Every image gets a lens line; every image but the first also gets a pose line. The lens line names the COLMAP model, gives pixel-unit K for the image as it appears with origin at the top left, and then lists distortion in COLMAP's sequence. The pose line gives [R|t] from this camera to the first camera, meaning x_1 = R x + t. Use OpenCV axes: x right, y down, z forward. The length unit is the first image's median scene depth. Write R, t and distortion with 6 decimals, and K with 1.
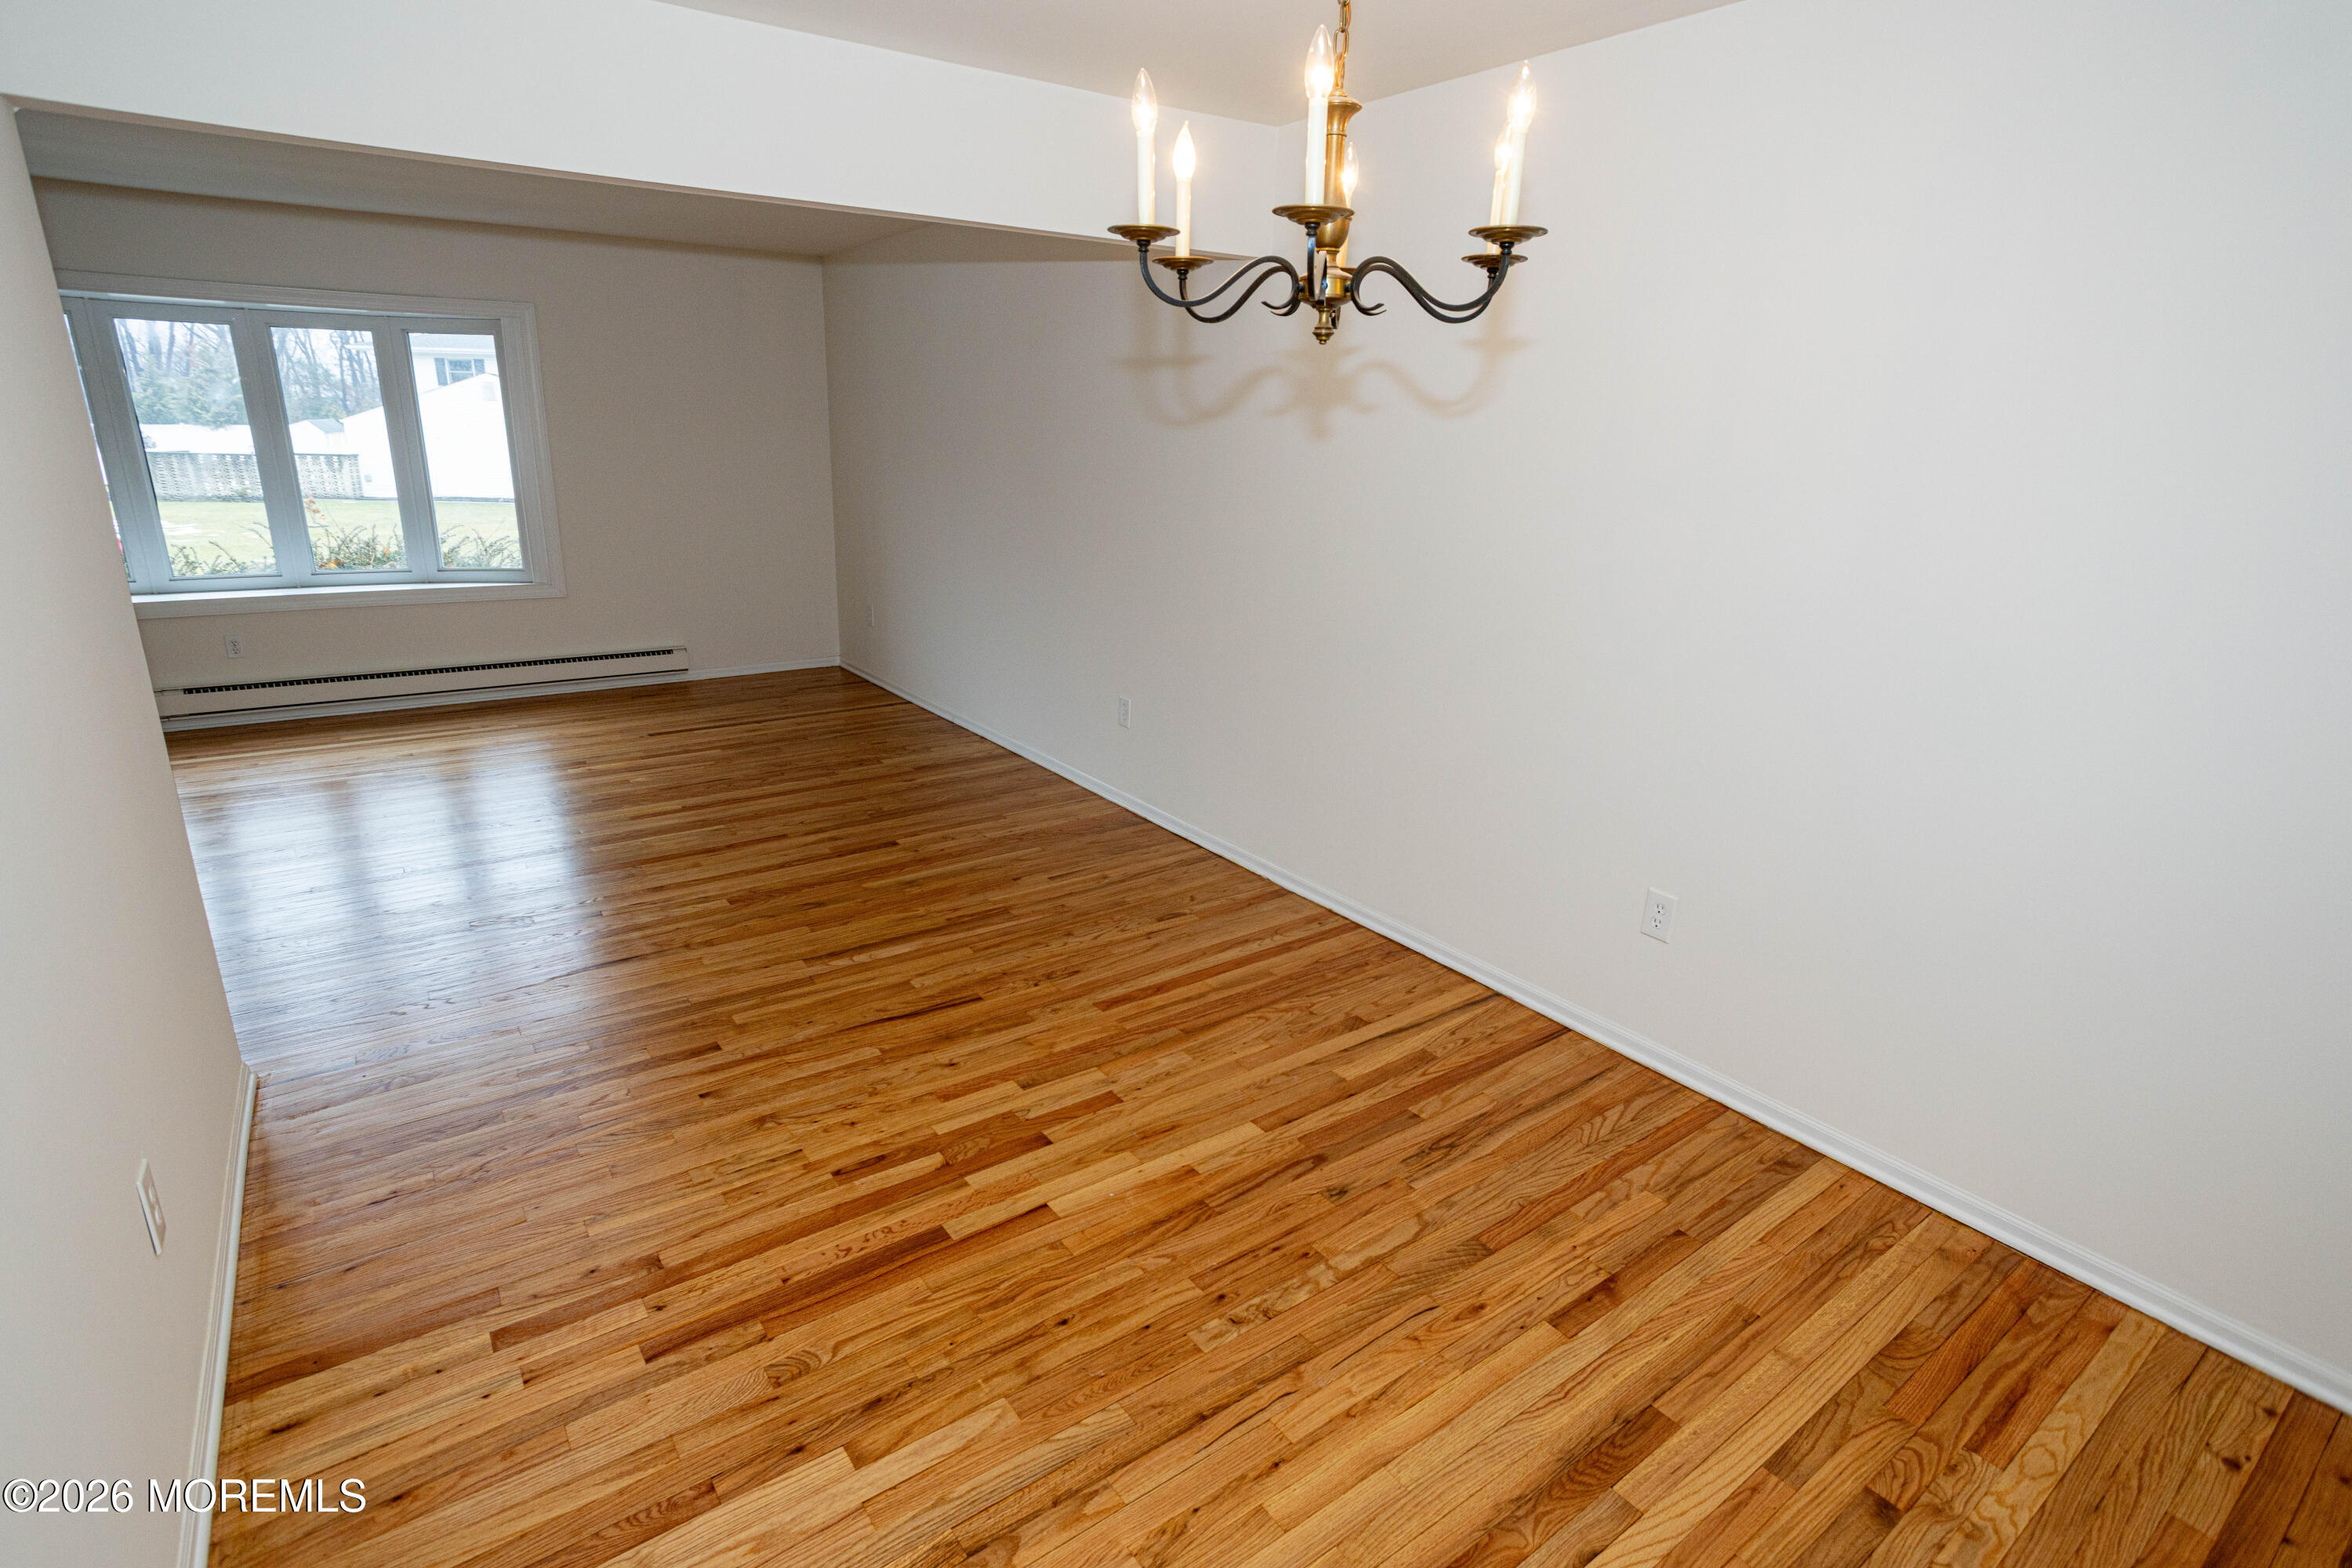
lens RADIAL K [[1157.1, 0, 1167.3], [0, 1157.1, 788.8], [0, 0, 1]] dist [-0.060789, 0.034671]
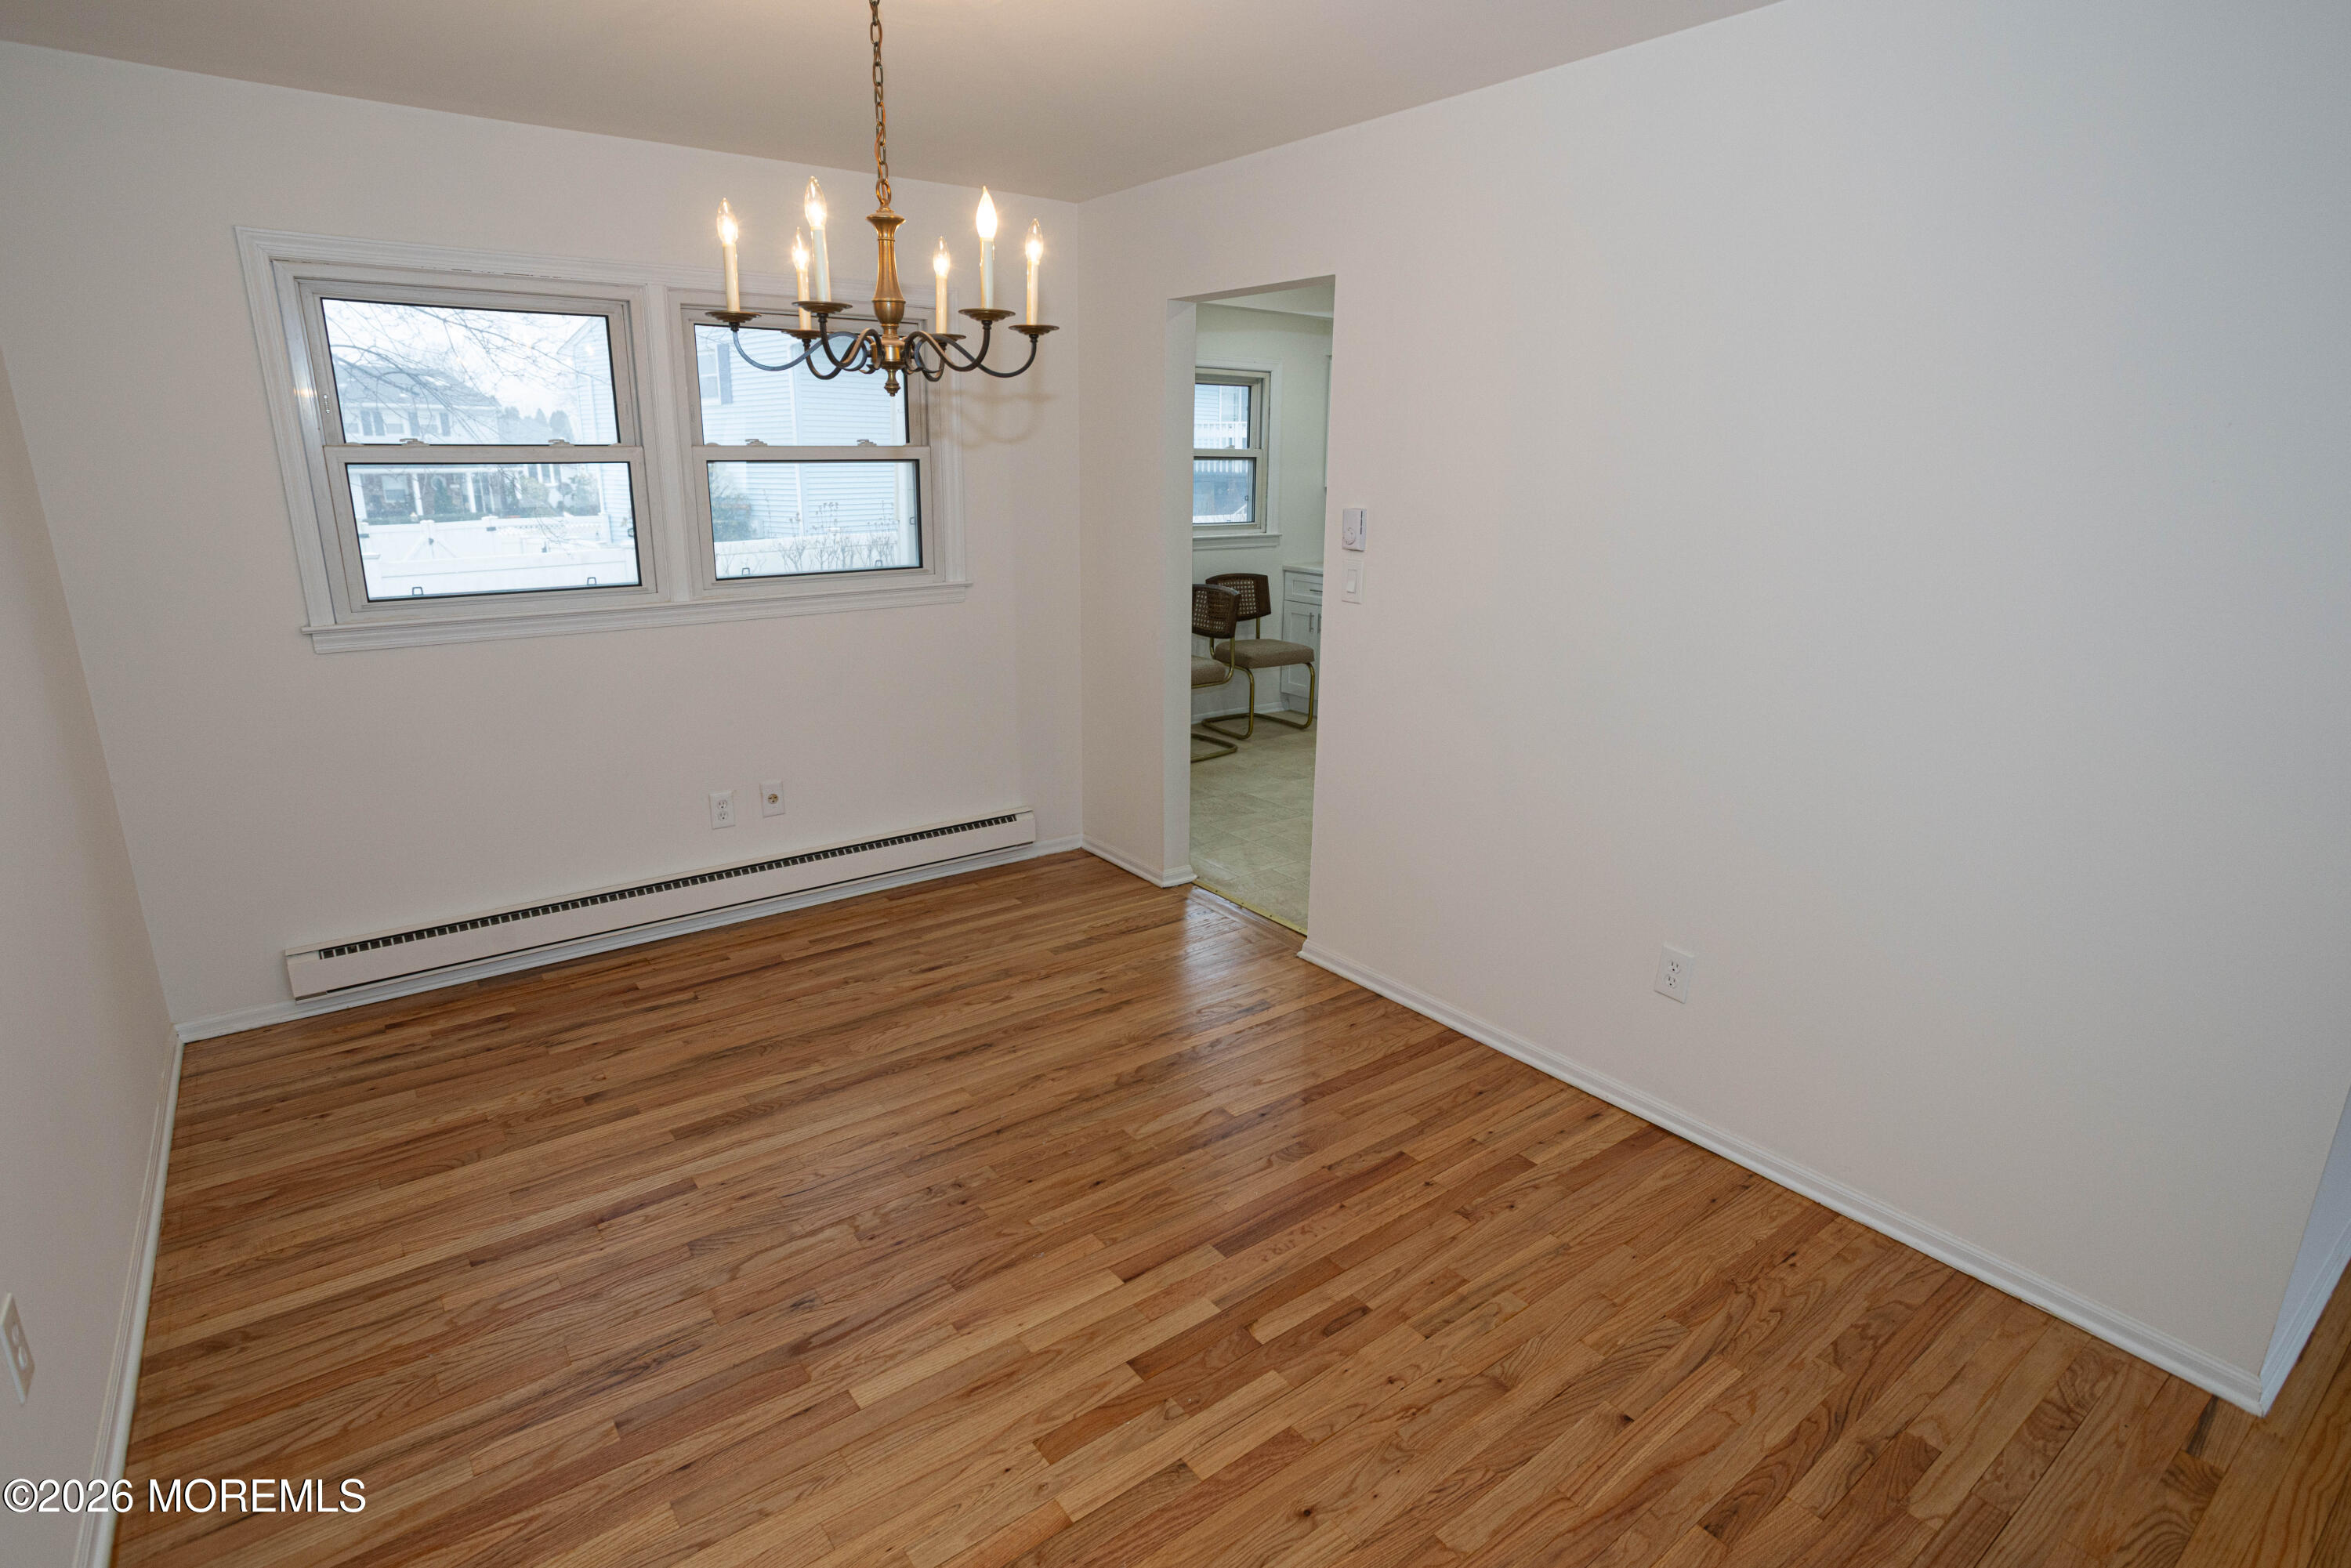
lens RADIAL K [[1191.6, 0, 1160.0], [0, 1191.6, 787.1], [0, 0, 1]] dist [-0.062541, 0.037763]
pose [[-0.999271, -0.030086, -0.023488, -0.081849], [-0.038037, 0.836069, 0.547304, -0.422832], [0.003171, 0.547798, -0.836604, 1.311780]]
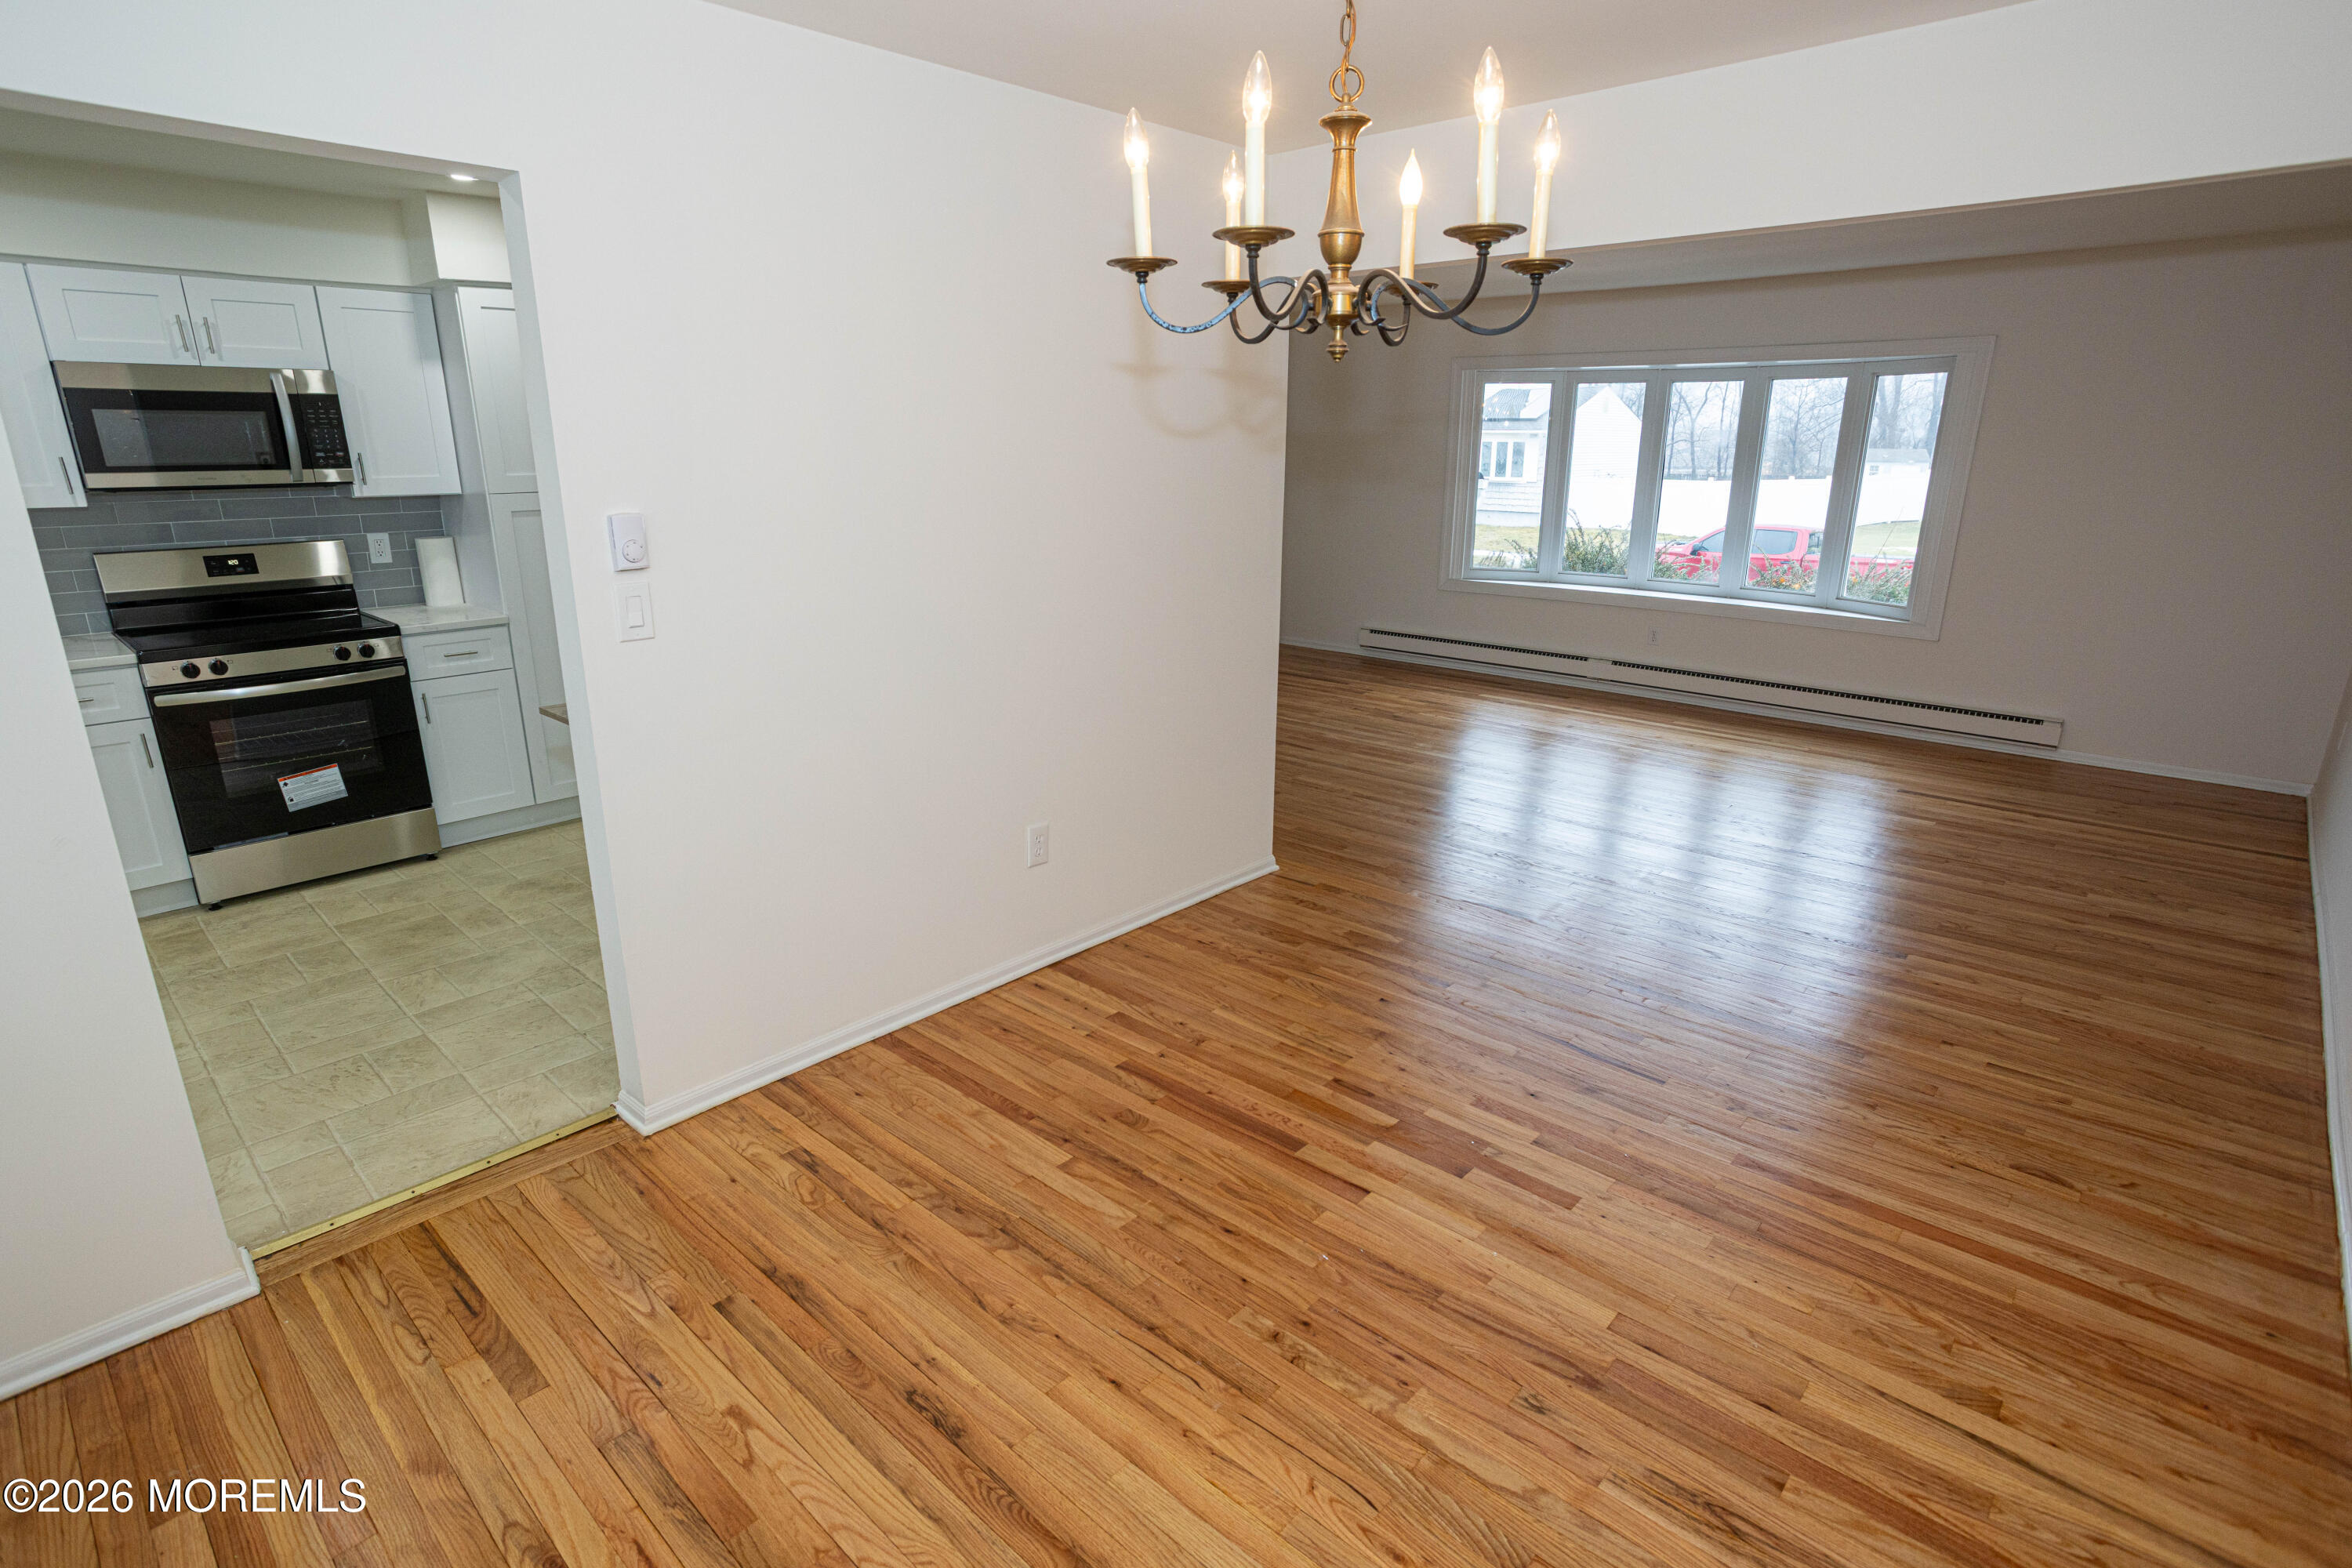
lens RADIAL K [[1173.8, 0, 1162.3], [0, 1173.8, 786.0], [0, 0, 1]] dist [-0.061752, 0.035006]
pose [[0.195206, 0.251991, -0.947837, 0.633053], [-0.289187, 0.938251, 0.189884, -0.108053], [0.937158, 0.237035, 0.256025, 0.383096]]
